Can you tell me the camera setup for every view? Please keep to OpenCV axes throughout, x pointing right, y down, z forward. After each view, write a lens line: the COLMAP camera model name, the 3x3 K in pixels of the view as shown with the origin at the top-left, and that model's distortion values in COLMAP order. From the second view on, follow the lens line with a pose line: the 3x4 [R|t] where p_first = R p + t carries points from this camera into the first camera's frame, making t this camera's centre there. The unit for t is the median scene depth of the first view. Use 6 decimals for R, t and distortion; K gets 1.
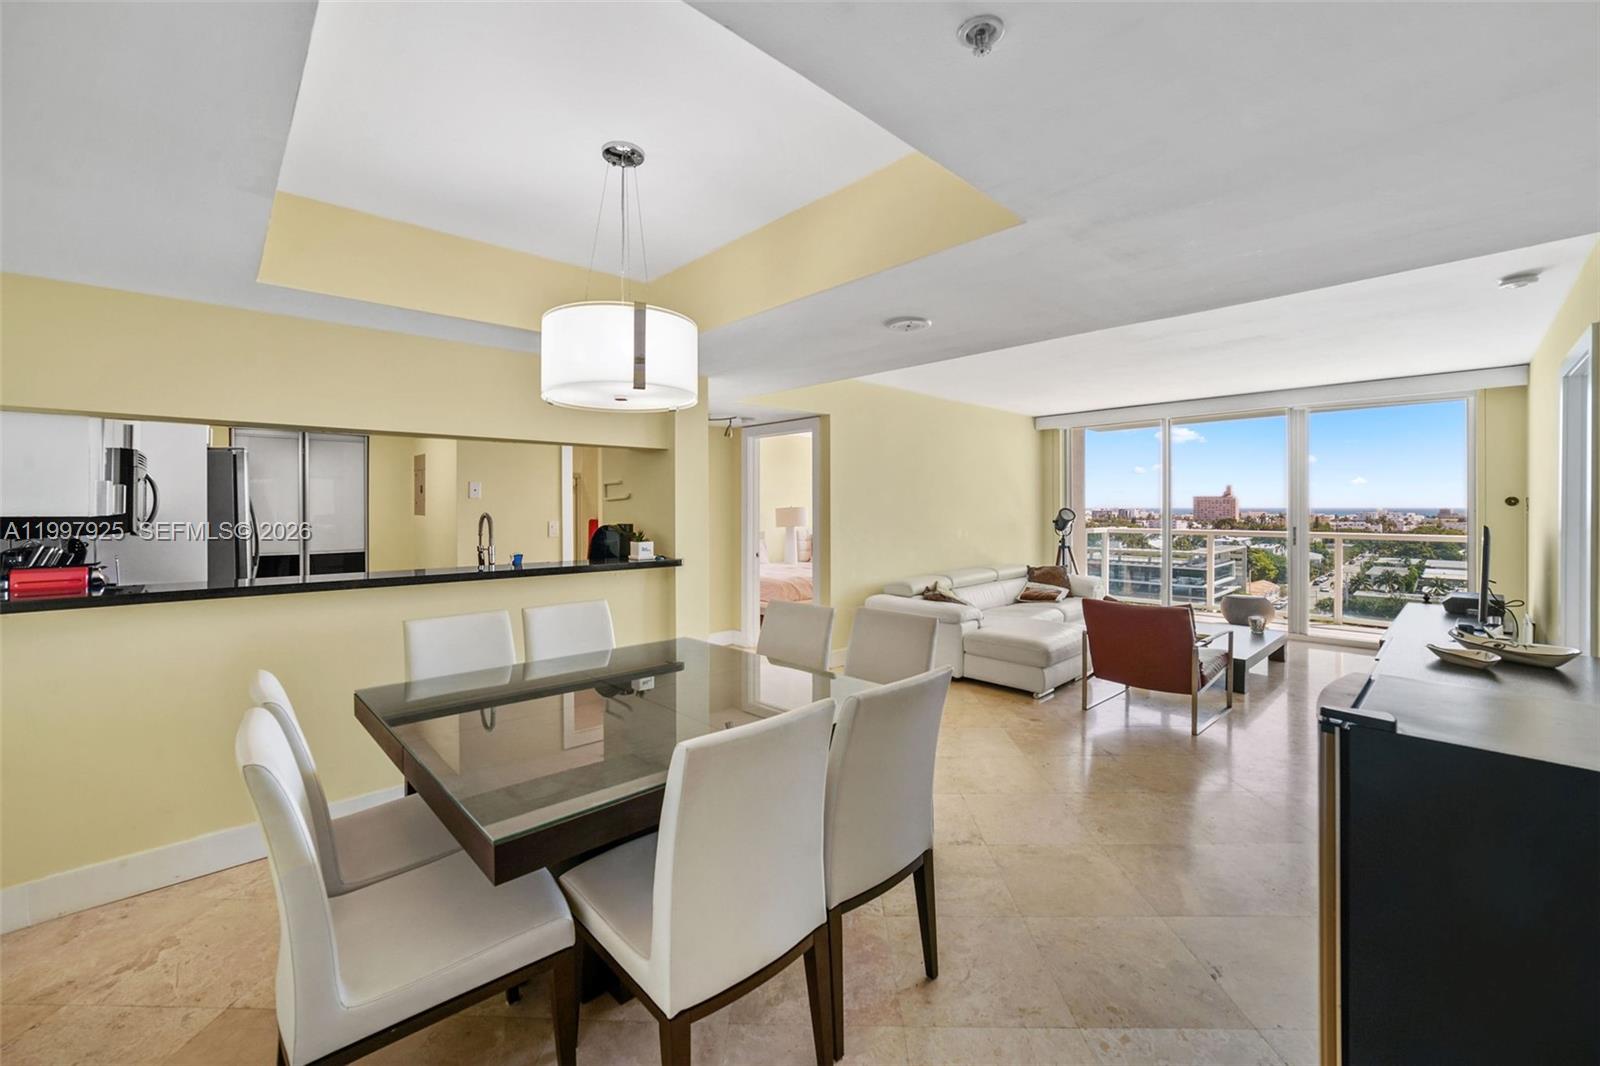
lens RADIAL K [[635.7, 0, 798.6], [0, 635.7, 513.9], [0, 0, 1]] dist [-0.047041, 0.021779]
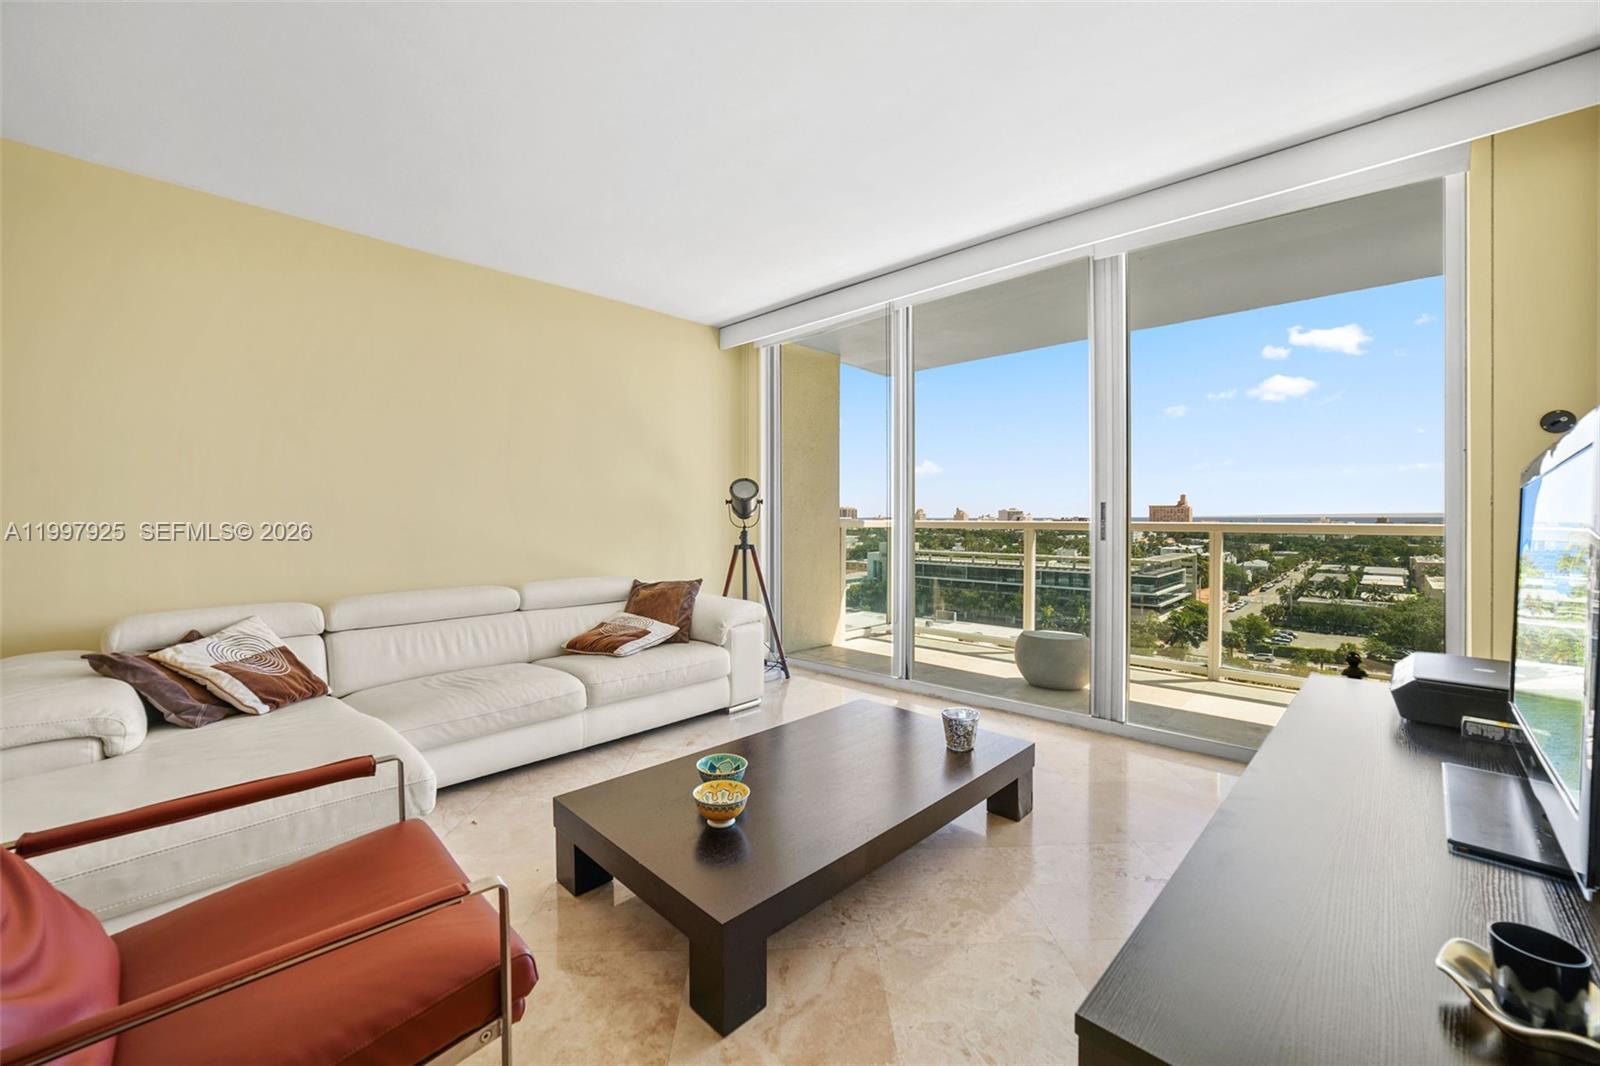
lens RADIAL K [[629.9, 0, 799.1], [0, 629.9, 523.7], [0, 0, 1]] dist [-0.046647, 0.019673]
pose [[0.998894, 0.000214, 0.047013, 0.441182], [-0.000278, 0.999999, 0.001351, 0.030459], [-0.047013, -0.001363, 0.998893, 0.421121]]
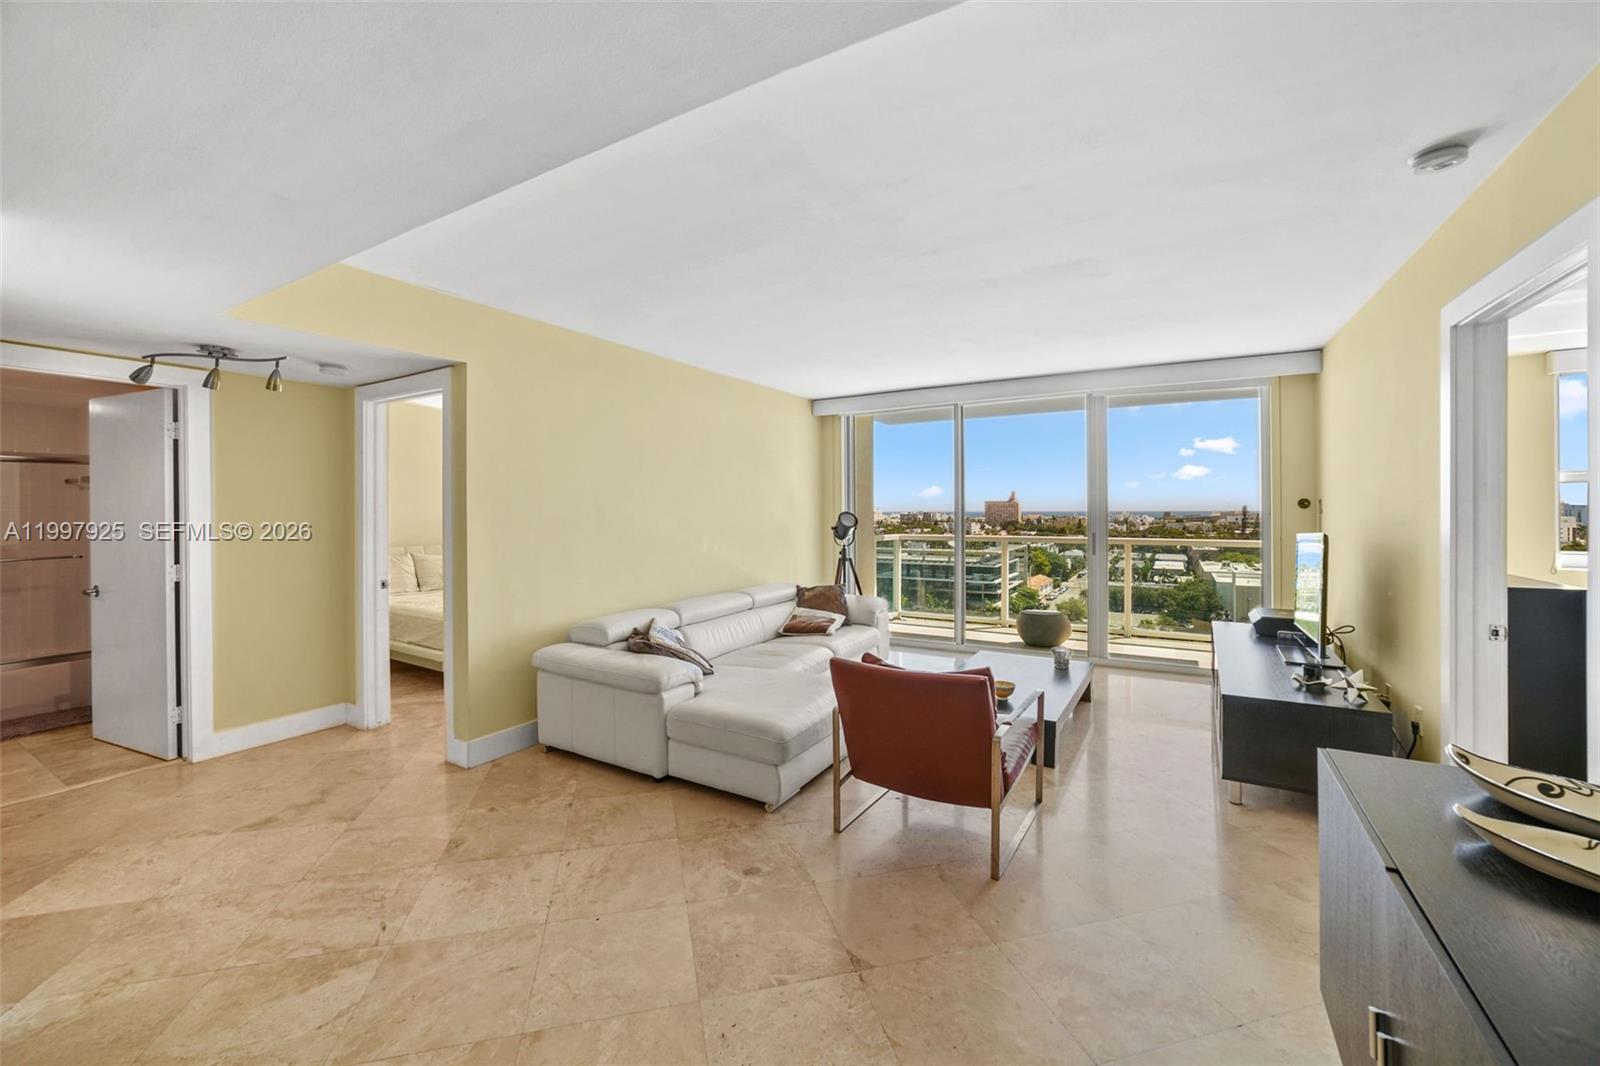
lens RADIAL K [[635.7, 0, 798.6], [0, 635.7, 513.9], [0, 0, 1]] dist [-0.047041, 0.021779]
pose [[0.962033, -0.002597, 0.272921, 0.139262], [0.004293, 0.999975, -0.005619, -0.001725], [-0.272899, 0.006578, 0.962020, 0.227098]]
